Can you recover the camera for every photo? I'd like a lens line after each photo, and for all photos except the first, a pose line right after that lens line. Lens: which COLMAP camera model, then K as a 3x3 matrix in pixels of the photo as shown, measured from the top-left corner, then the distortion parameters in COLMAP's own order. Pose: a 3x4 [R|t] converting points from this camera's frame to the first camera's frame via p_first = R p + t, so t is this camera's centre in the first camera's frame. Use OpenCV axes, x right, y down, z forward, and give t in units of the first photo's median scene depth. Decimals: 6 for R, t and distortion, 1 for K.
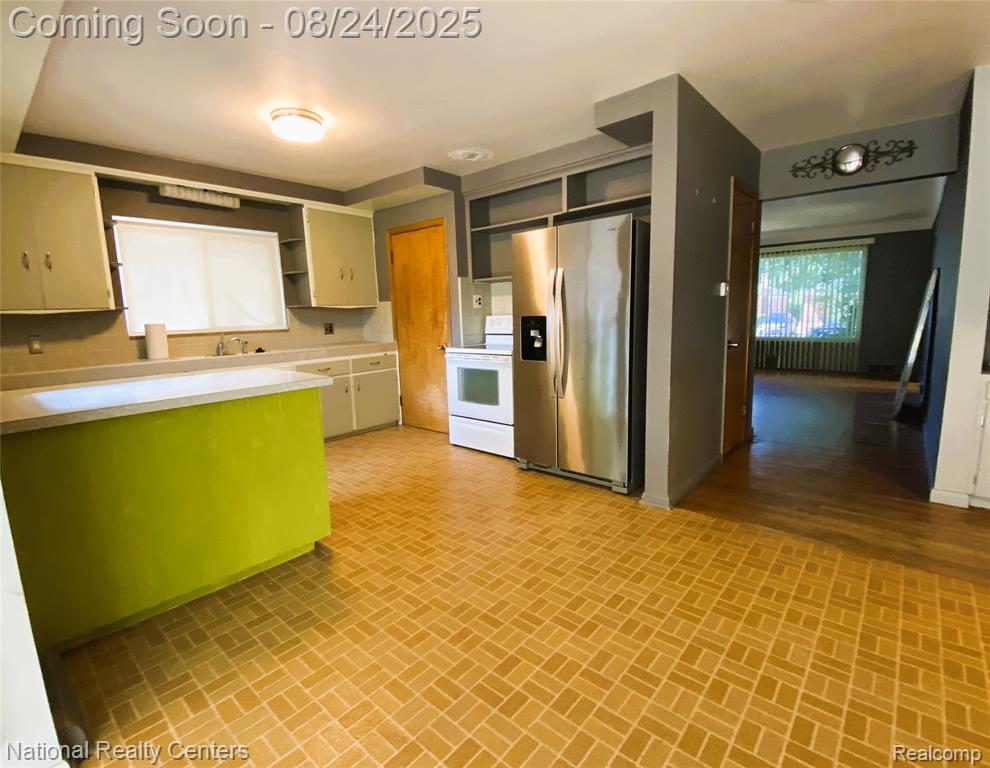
lens RADIAL K [[462.5, 0, 482.1], [0, 462.5, 390.9], [0, 0, 1]] dist [0.002048, -0.007668]
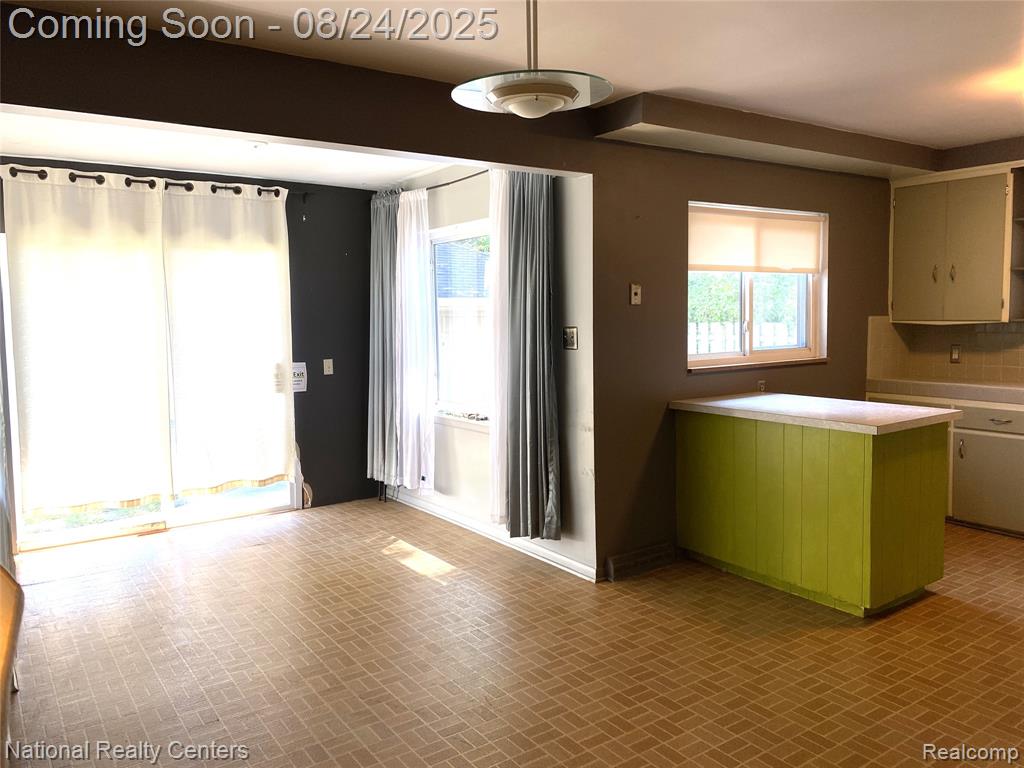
lens RADIAL K [[795.1, 0, 520.0], [0, 795.1, 376.8], [0, 0, 1]] dist [0.047288, -0.051952]
pose [[-0.211963, 0.120560, -0.969813, 0.776109], [-0.145076, 0.977485, 0.153222, -0.156685], [0.966450, 0.173174, -0.189700, 0.381733]]
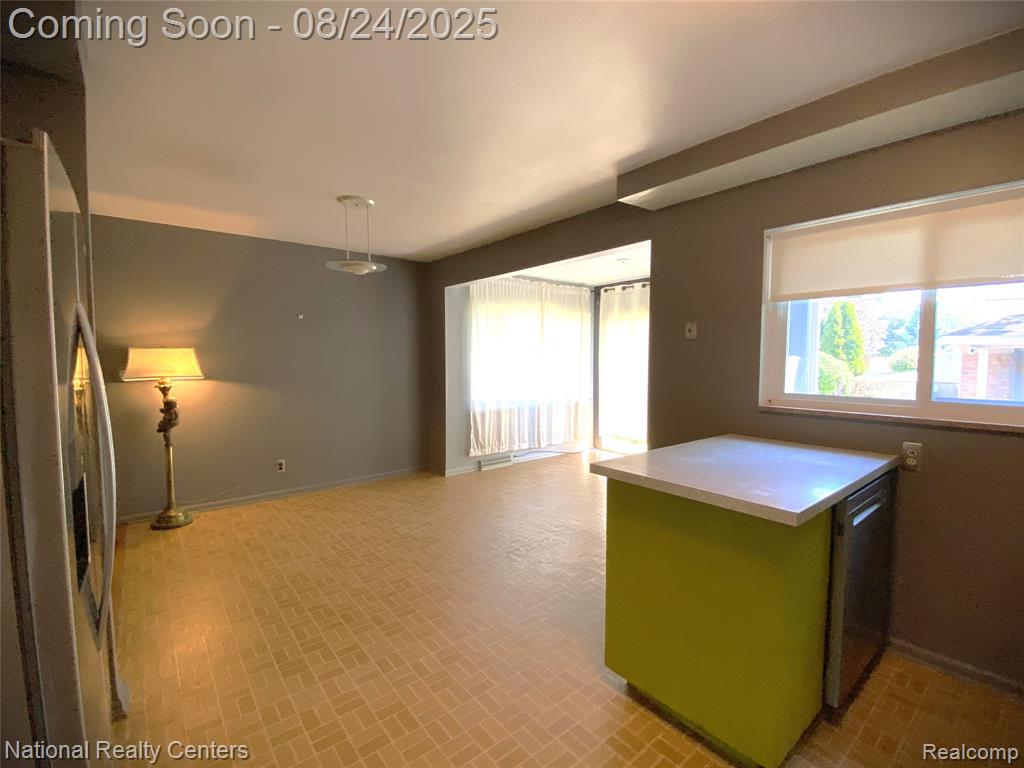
lens RADIAL K [[462.3, 0, 508.7], [0, 462.3, 385.1], [0, 0, 1]] dist [0.003648, 0.000105]
pose [[-0.985484, 0.019335, 0.168662, -0.200278], [0.056931, 0.973602, 0.221039, -0.218107], [-0.159936, 0.227432, -0.960570, 1.094766]]
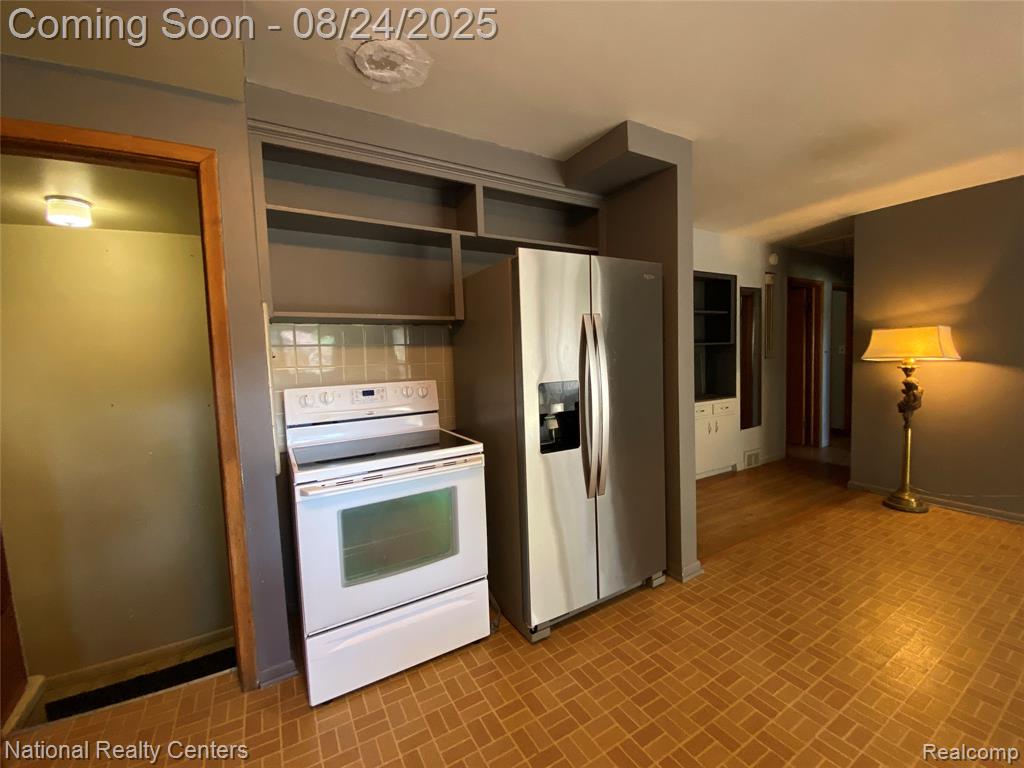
lens RADIAL K [[417.4, 0, 510.6], [0, 417.4, 380.6], [0, 0, 1]] dist [-0.003477, -0.002152]
pose [[0.311439, -0.034118, 0.949654, -0.399808], [0.181514, 0.983090, -0.024208, -0.141506], [-0.932769, 0.179915, 0.312365, 0.776564]]
